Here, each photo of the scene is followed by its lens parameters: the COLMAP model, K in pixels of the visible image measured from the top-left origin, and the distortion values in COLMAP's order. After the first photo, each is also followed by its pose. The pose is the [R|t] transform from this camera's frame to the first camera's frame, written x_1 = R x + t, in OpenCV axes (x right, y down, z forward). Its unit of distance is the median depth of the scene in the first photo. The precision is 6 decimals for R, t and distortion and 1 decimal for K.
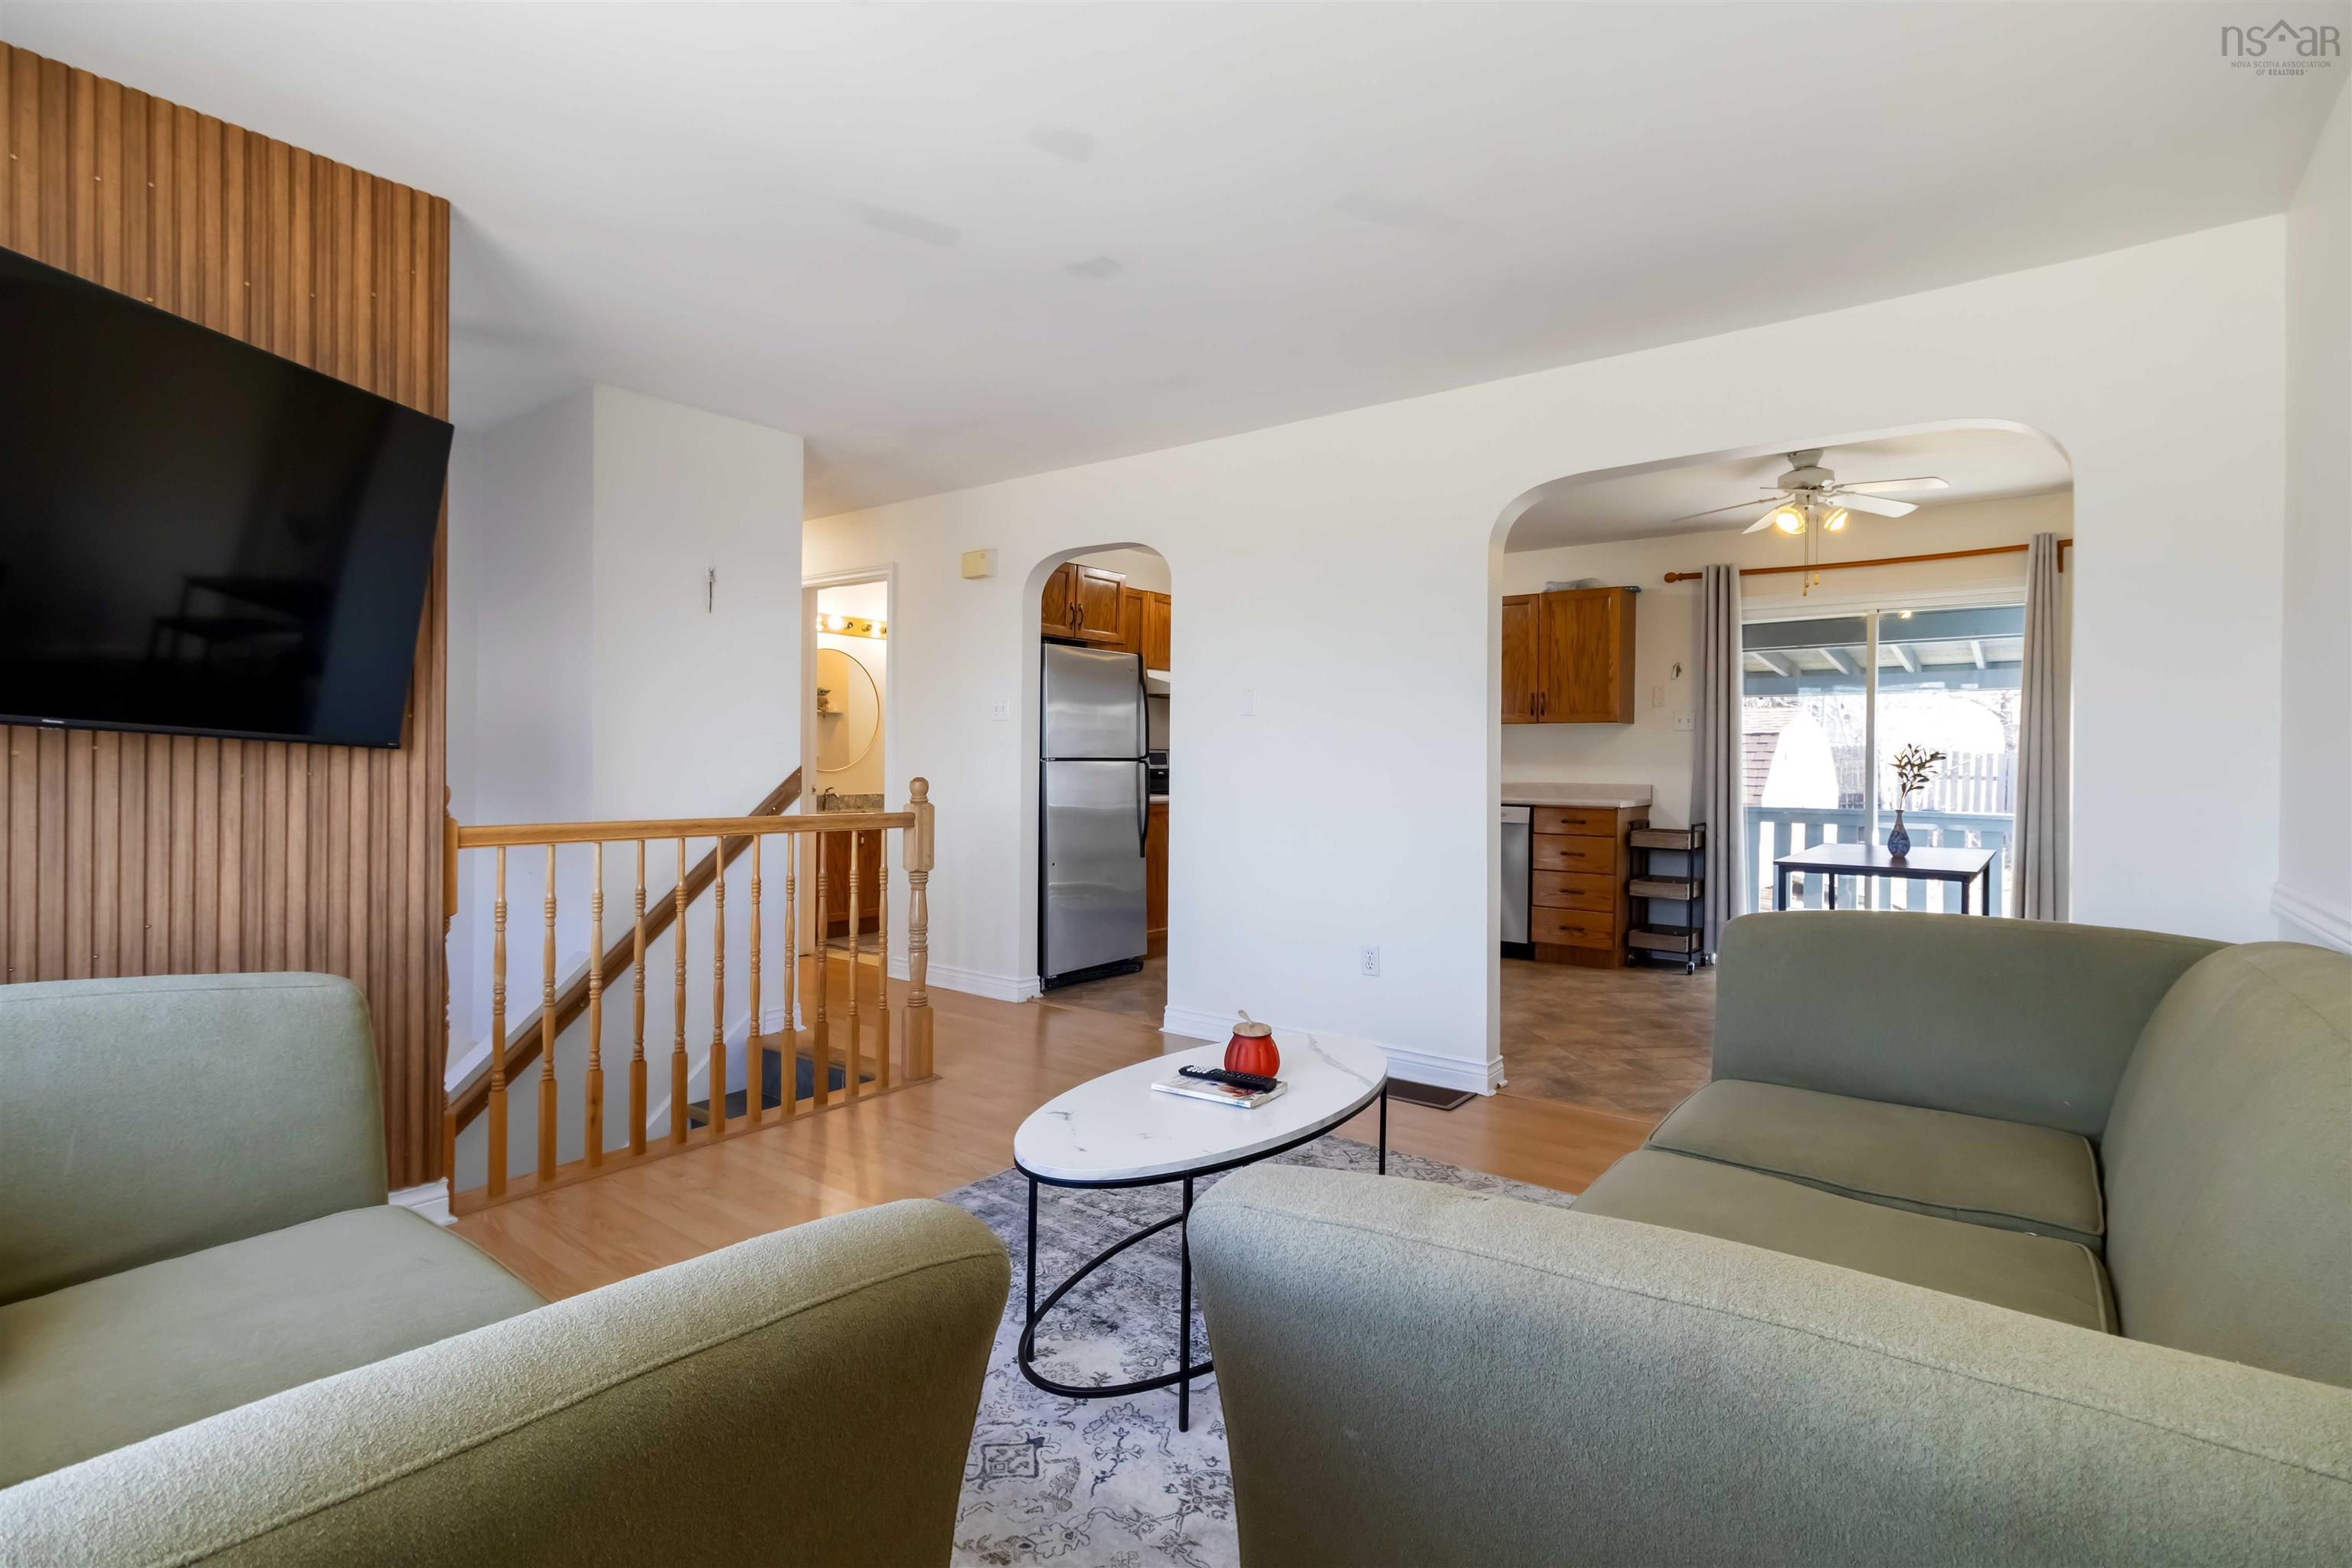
lens RADIAL K [[1112.1, 0, 1197.9], [0, 1112.1, 771.0], [0, 0, 1]] dist [0.006588, -0.000224]
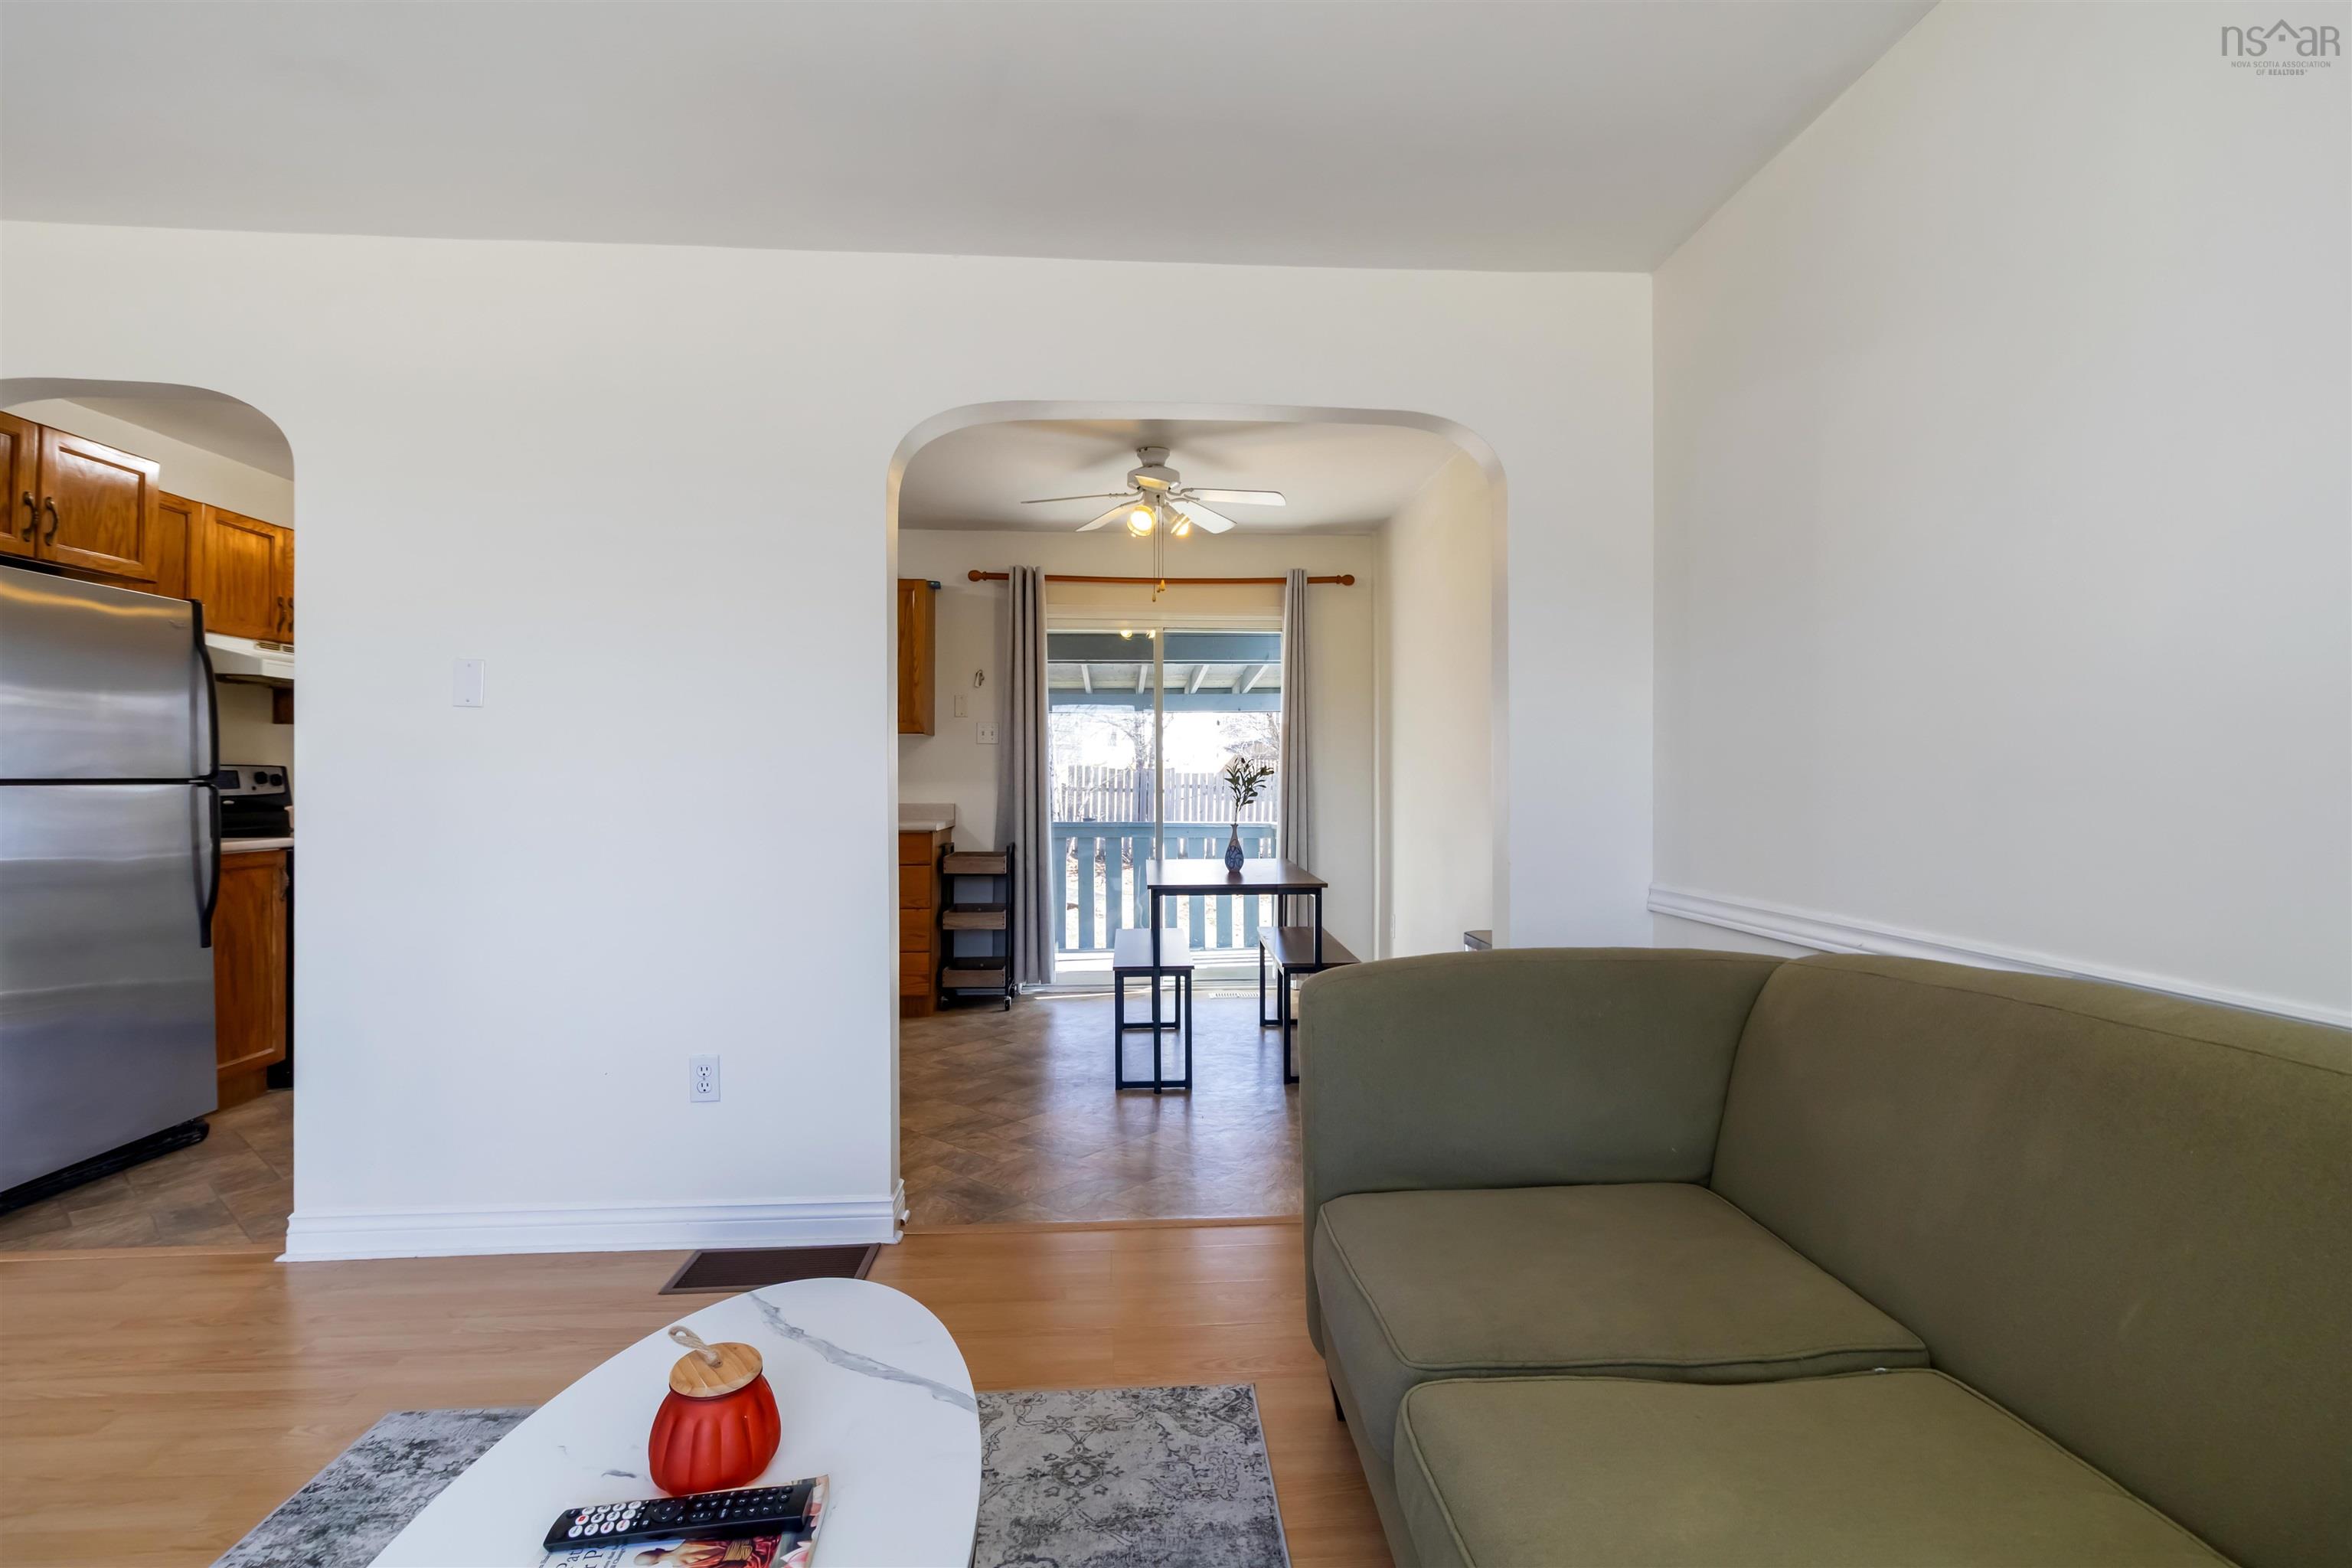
lens RADIAL K [[1112.1, 0, 1188.8], [0, 1112.1, 784.6], [0, 0, 1]] dist [0.006588, -0.000224]
pose [[0.761122, -0.010540, 0.648523, -0.036539], [0.013534, 0.999908, 0.000368, -0.001289], [-0.648468, 0.008497, 0.761195, 0.204578]]
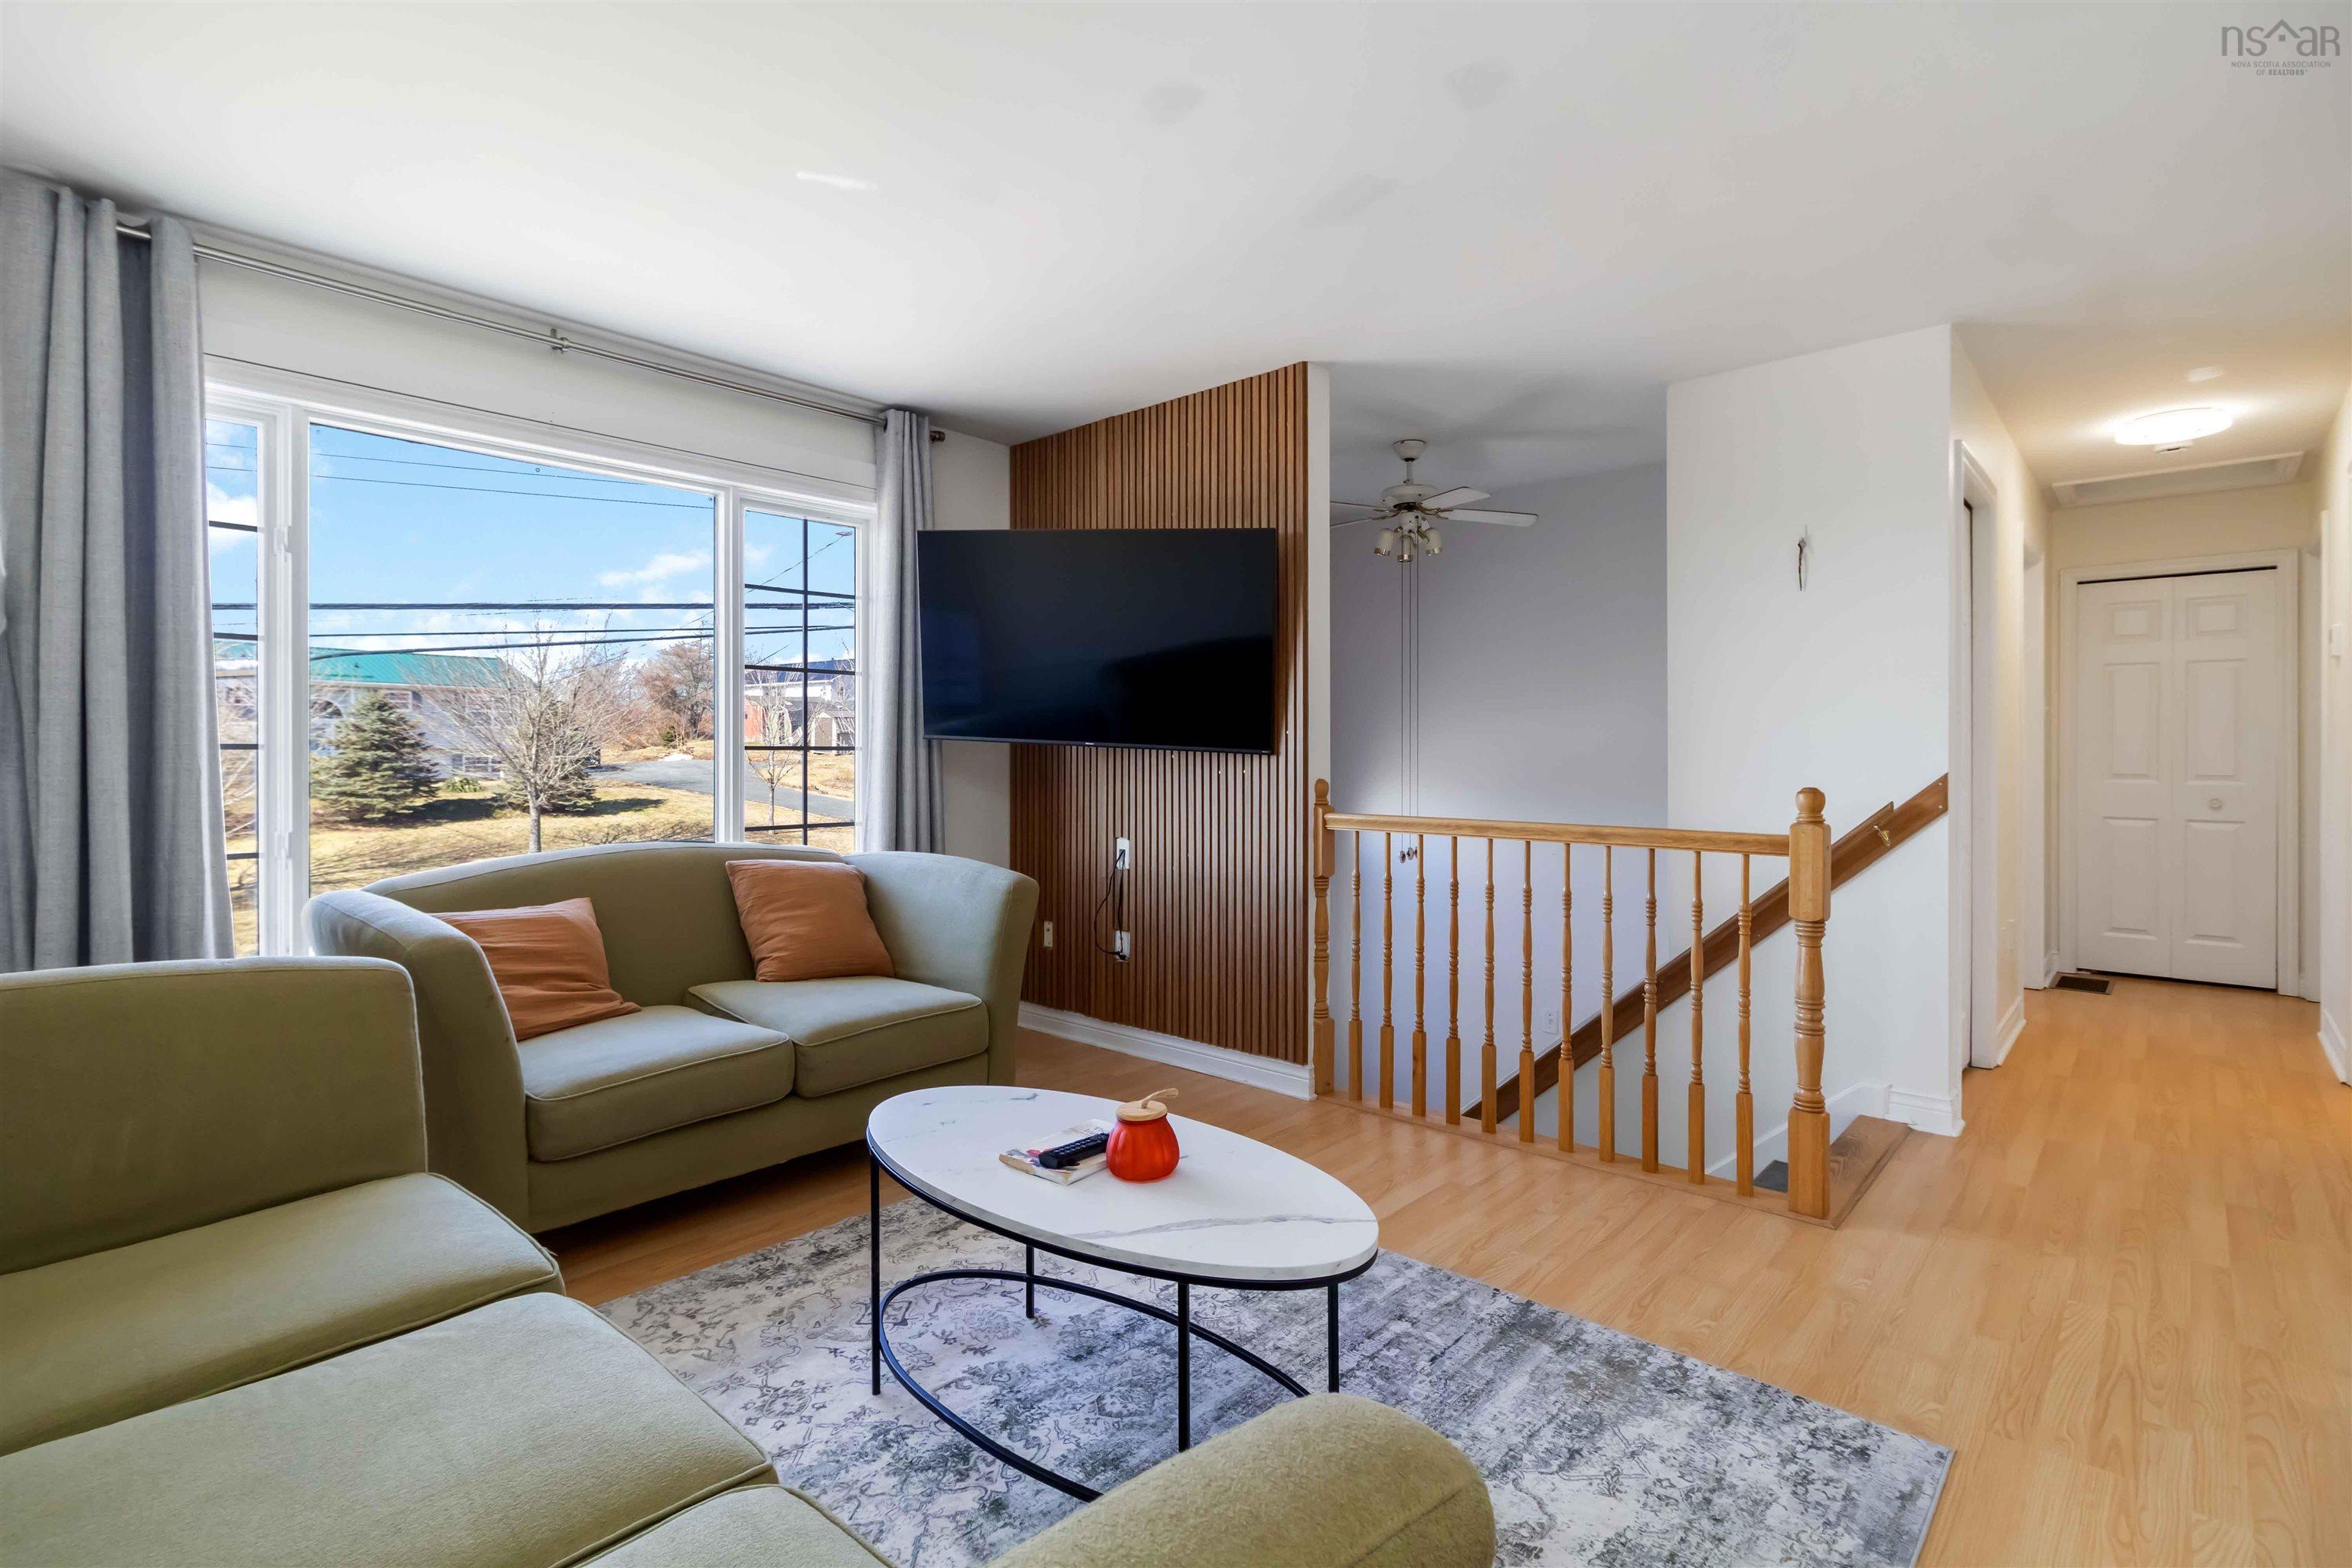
lens RADIAL K [[1112.1, 0, 1174.1], [0, 1112.1, 754.2], [0, 0, 1]] dist [0.006588, -0.000224]
pose [[-0.088442, -0.009657, -0.996035, 0.314550], [-0.012401, 0.999886, -0.008594, -0.002301], [0.996004, 0.011592, -0.088552, 0.422202]]
